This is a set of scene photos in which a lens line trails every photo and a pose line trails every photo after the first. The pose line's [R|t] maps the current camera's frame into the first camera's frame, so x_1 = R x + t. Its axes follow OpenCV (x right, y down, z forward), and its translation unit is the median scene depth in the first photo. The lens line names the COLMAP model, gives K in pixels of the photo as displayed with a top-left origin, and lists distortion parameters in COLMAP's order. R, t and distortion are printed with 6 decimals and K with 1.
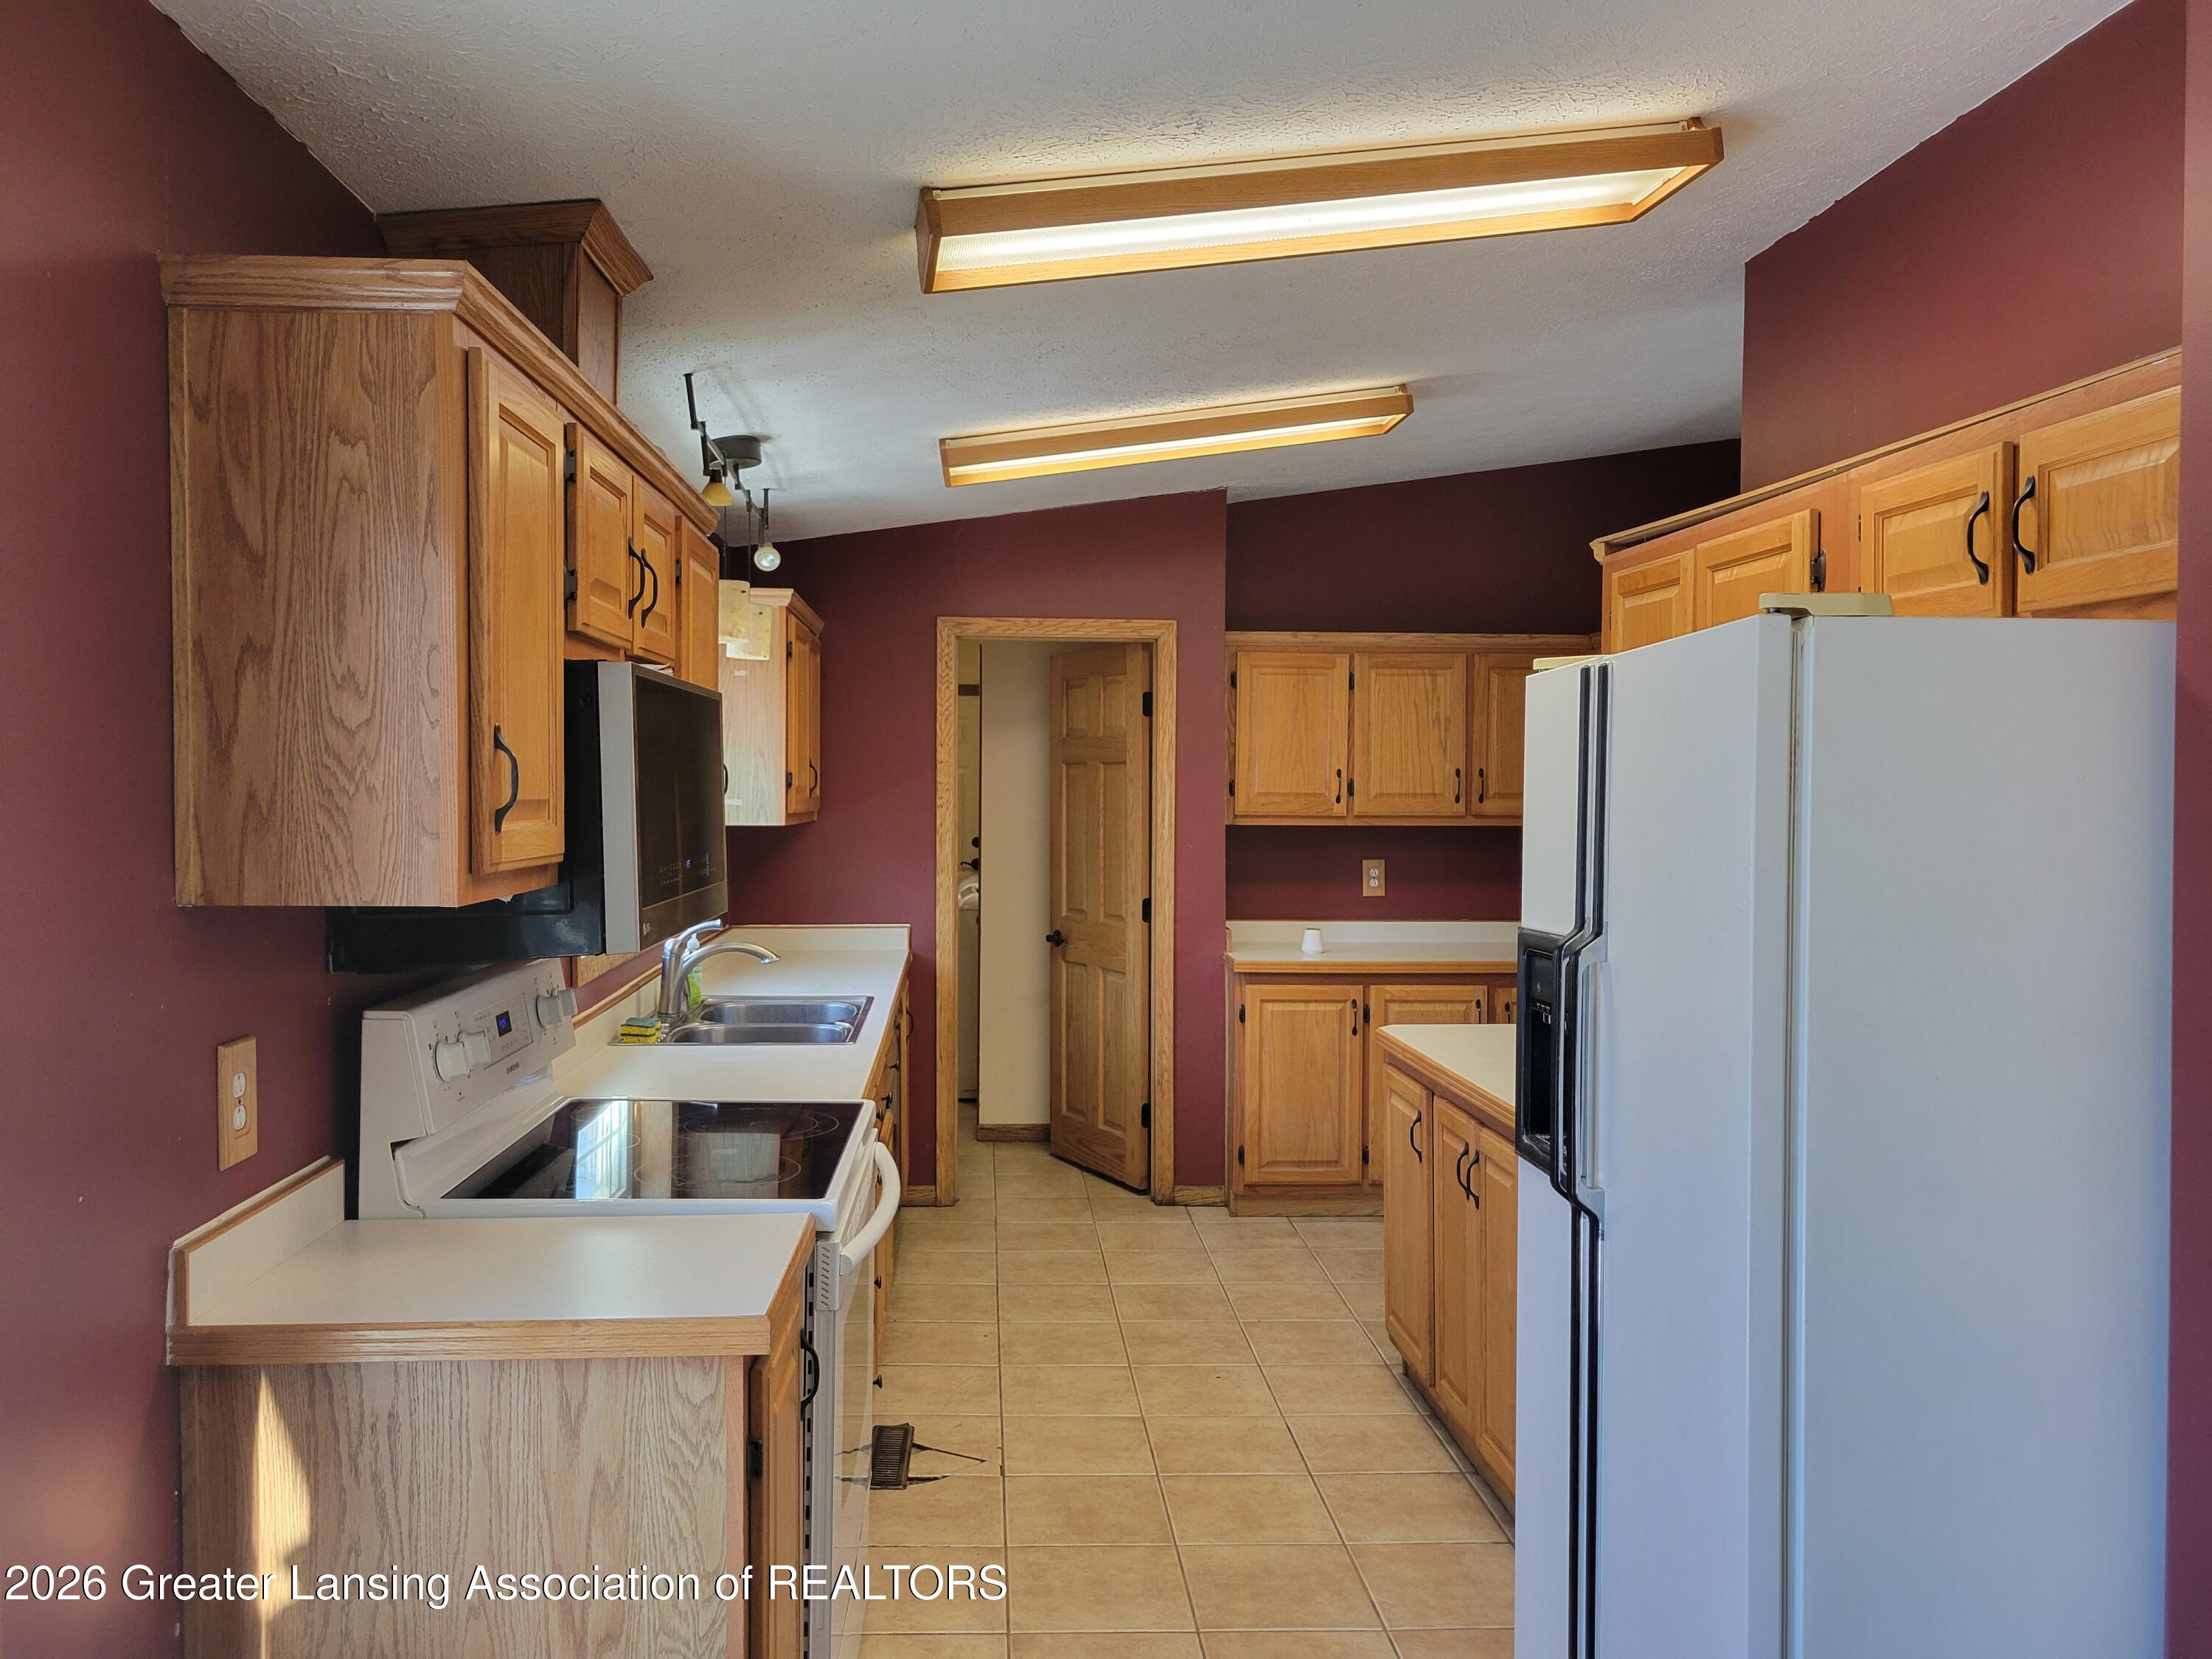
lens RADIAL K [[1663.2, 0, 1068.2], [0, 1663.2, 824.9], [0, 0, 1]] dist [0.046389, -0.029071]
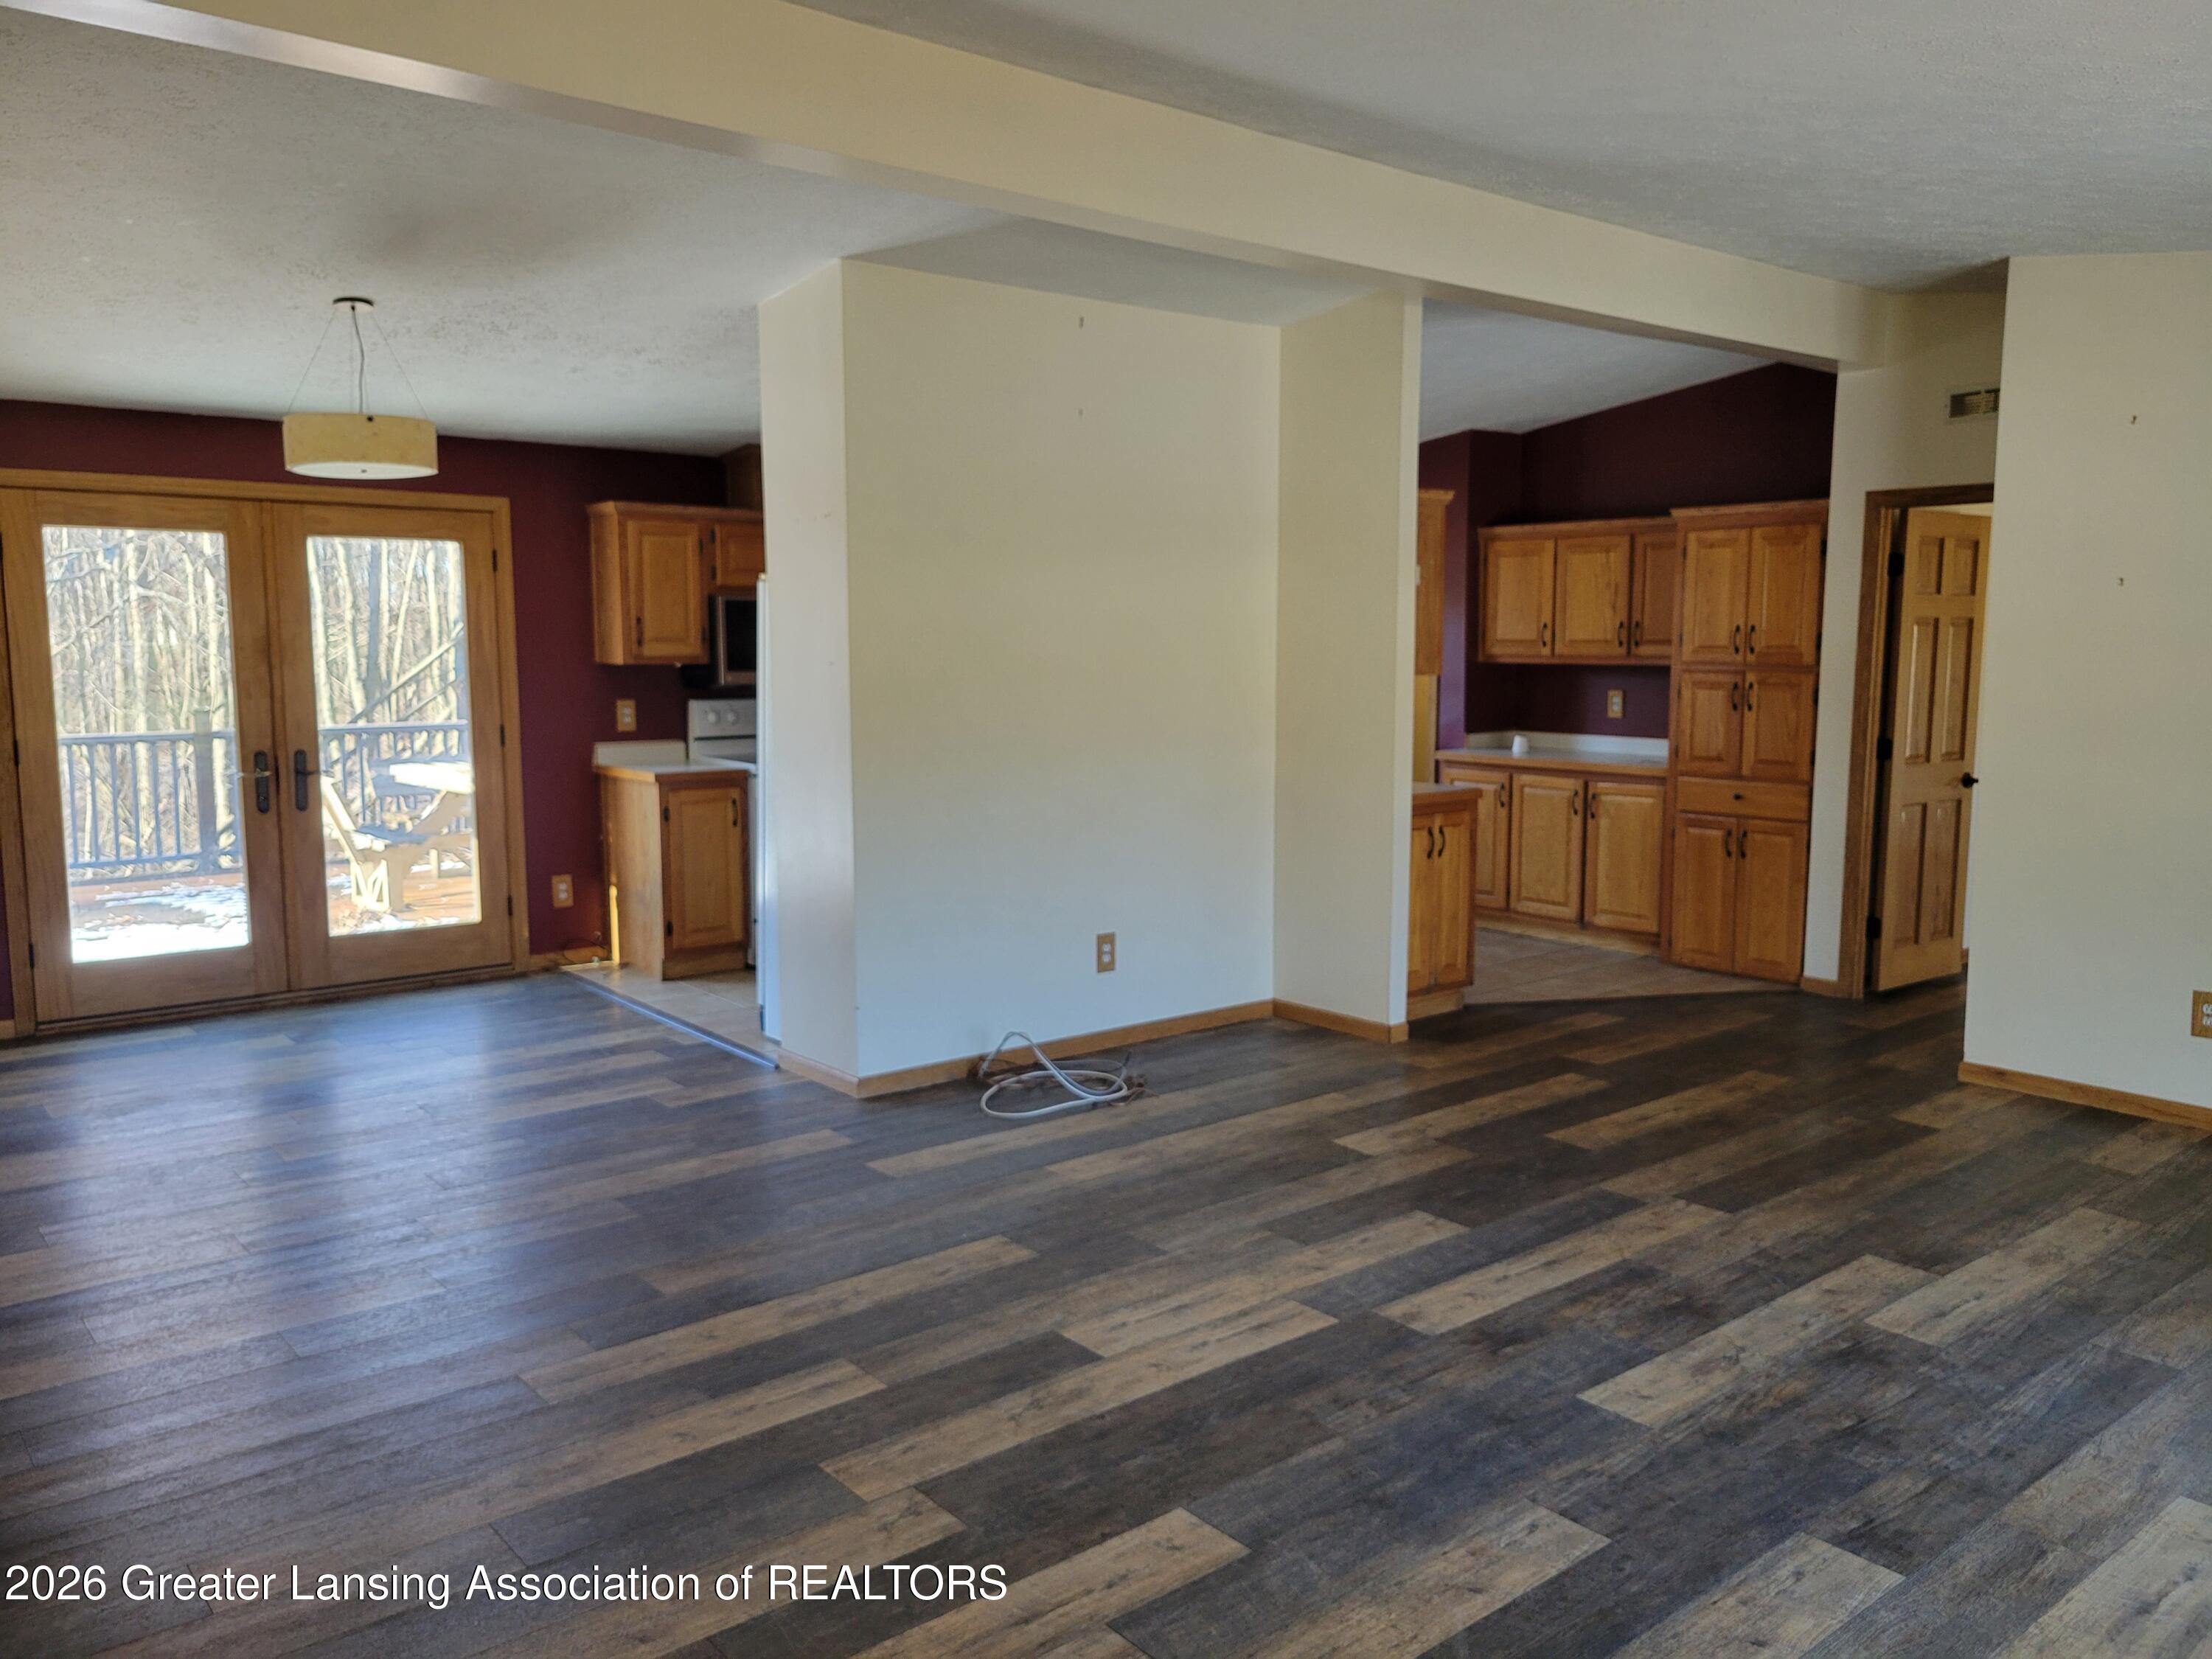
lens RADIAL K [[1663.2, 0, 1108.8], [0, 1663.2, 839.5], [0, 0, 1]] dist [0.046389, -0.029071]
pose [[0.595204, 0.094720, -0.797973, 1.346849], [-0.019011, 0.994411, 0.103857, 0.010863], [0.803350, -0.046646, 0.593678, -0.169085]]
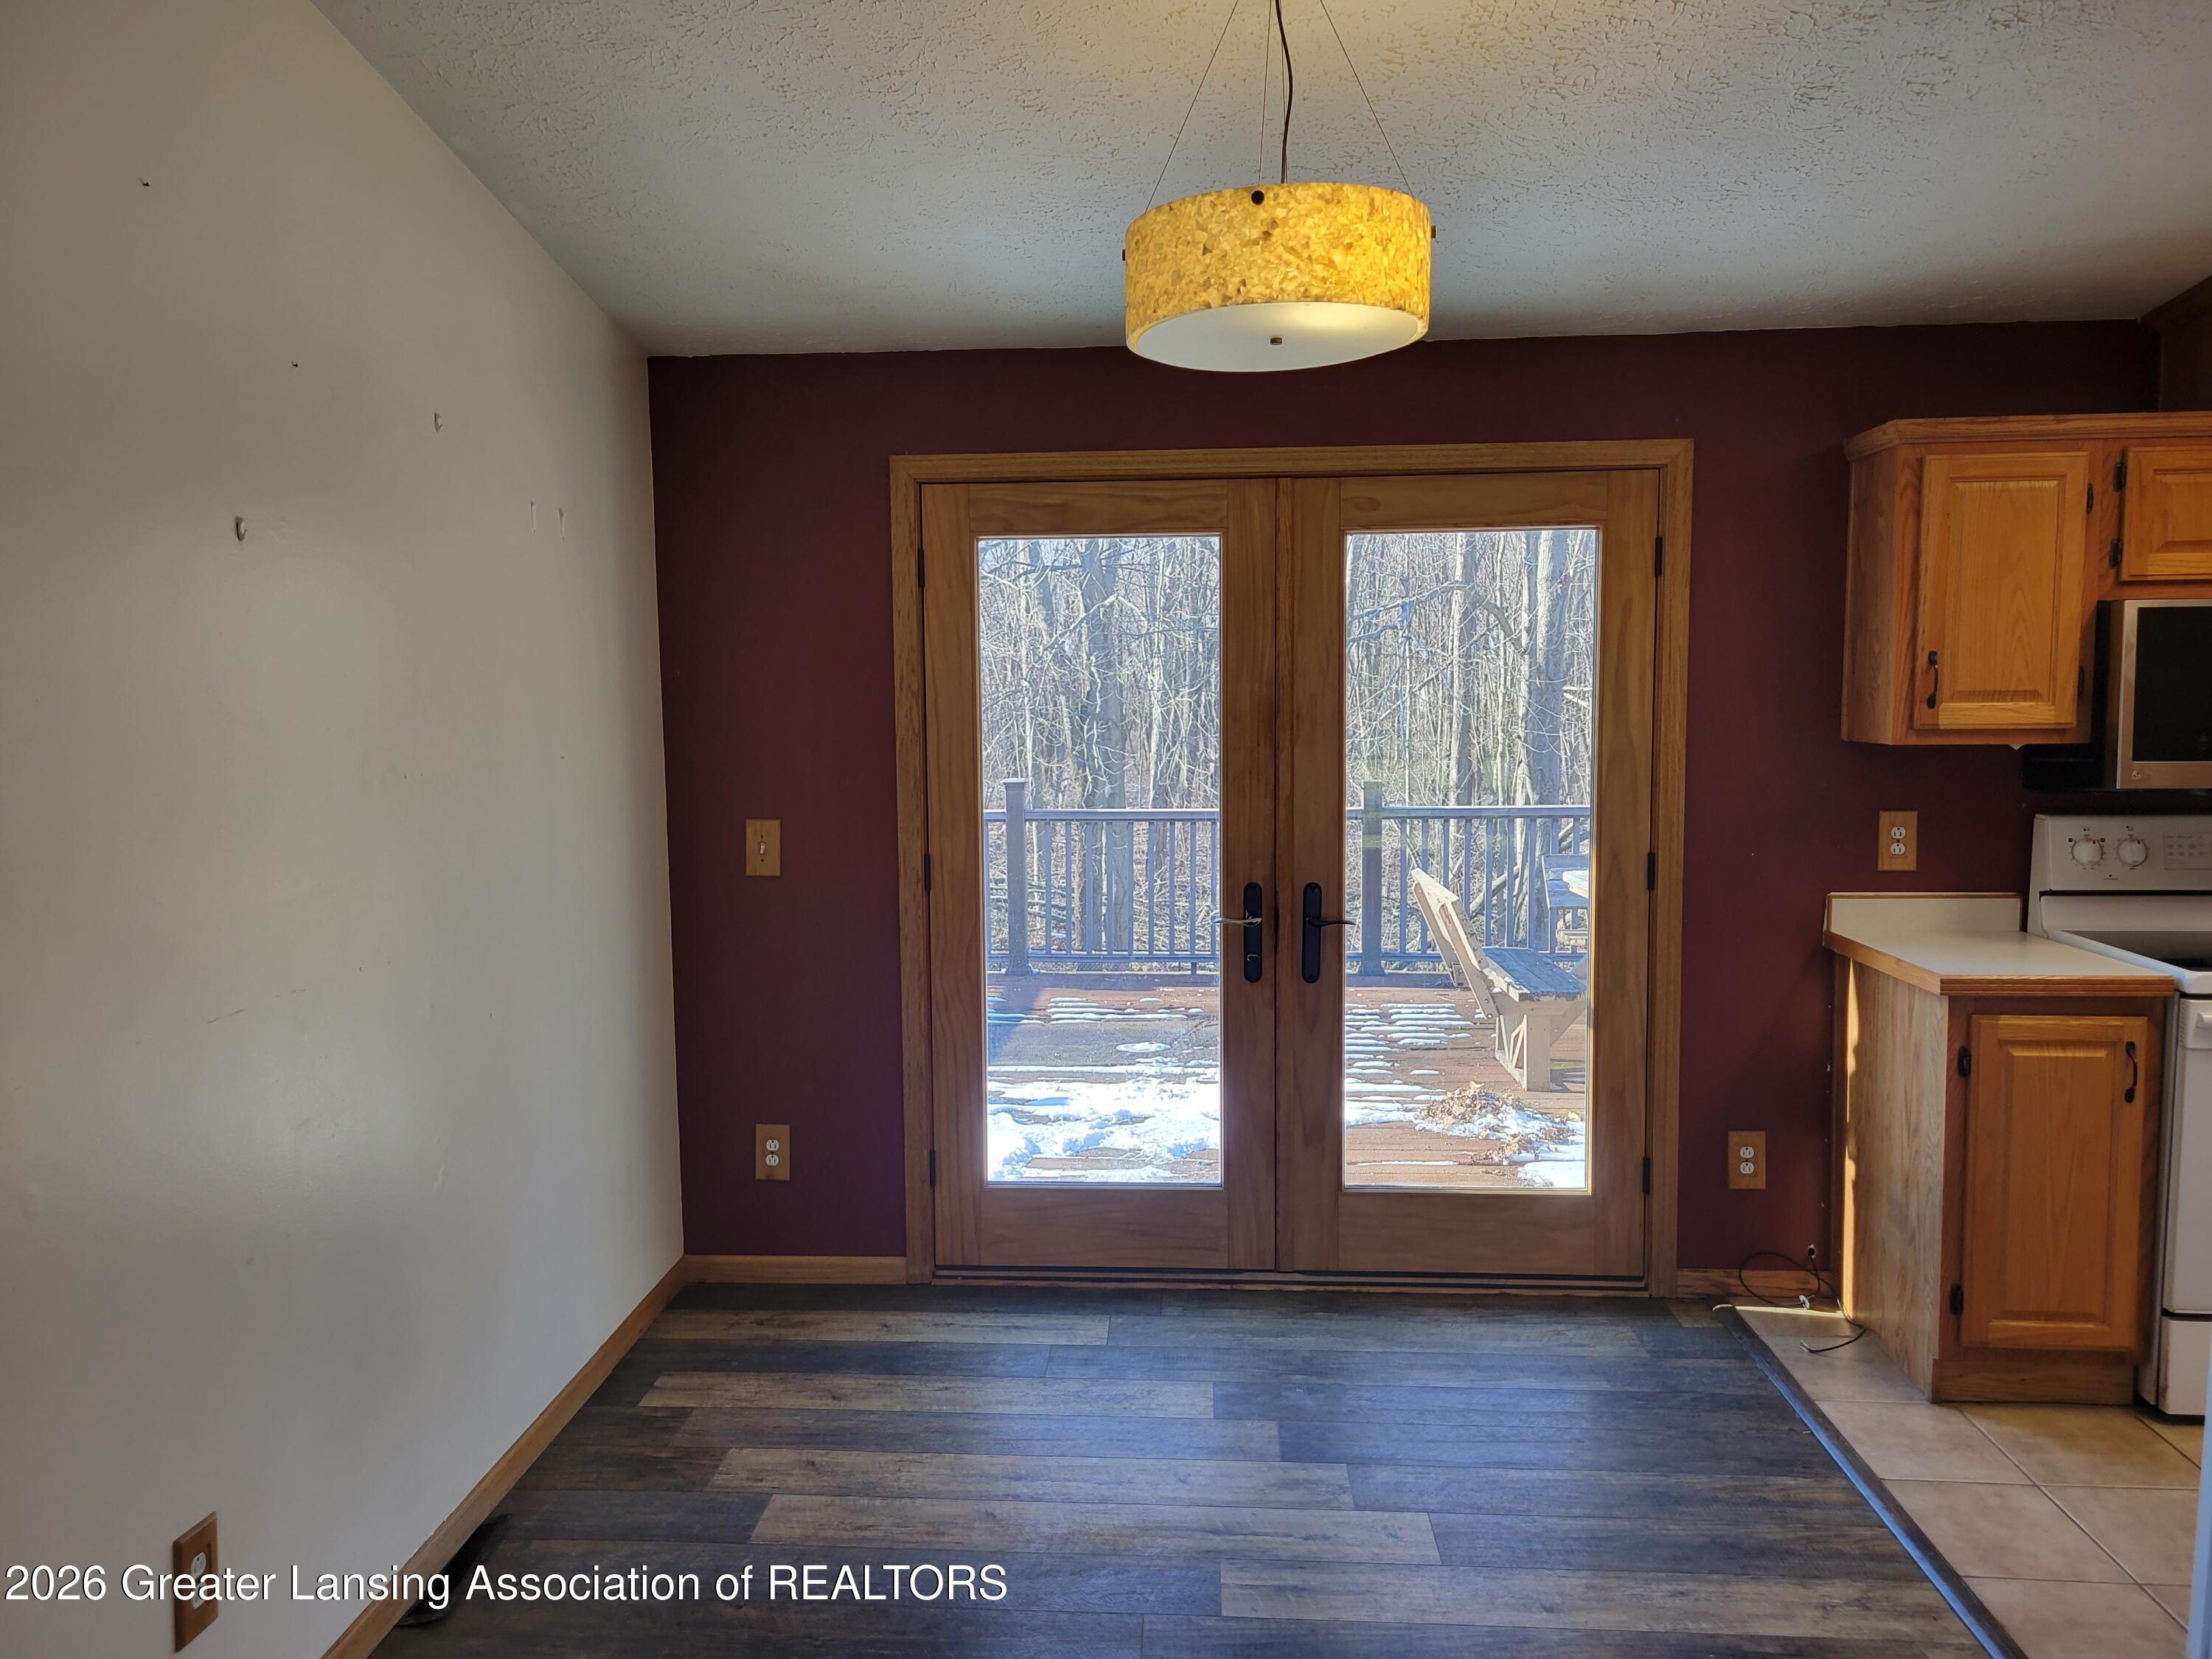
lens RADIAL K [[1663.2, 0, 1080.8], [0, 1663.2, 839.9], [0, 0, 1]] dist [0.046389, -0.029071]
pose [[-0.126322, 0.086185, -0.988238, 0.665811], [-0.015286, 0.995931, 0.088810, -0.000394], [0.991872, 0.026325, -0.124491, 0.113367]]
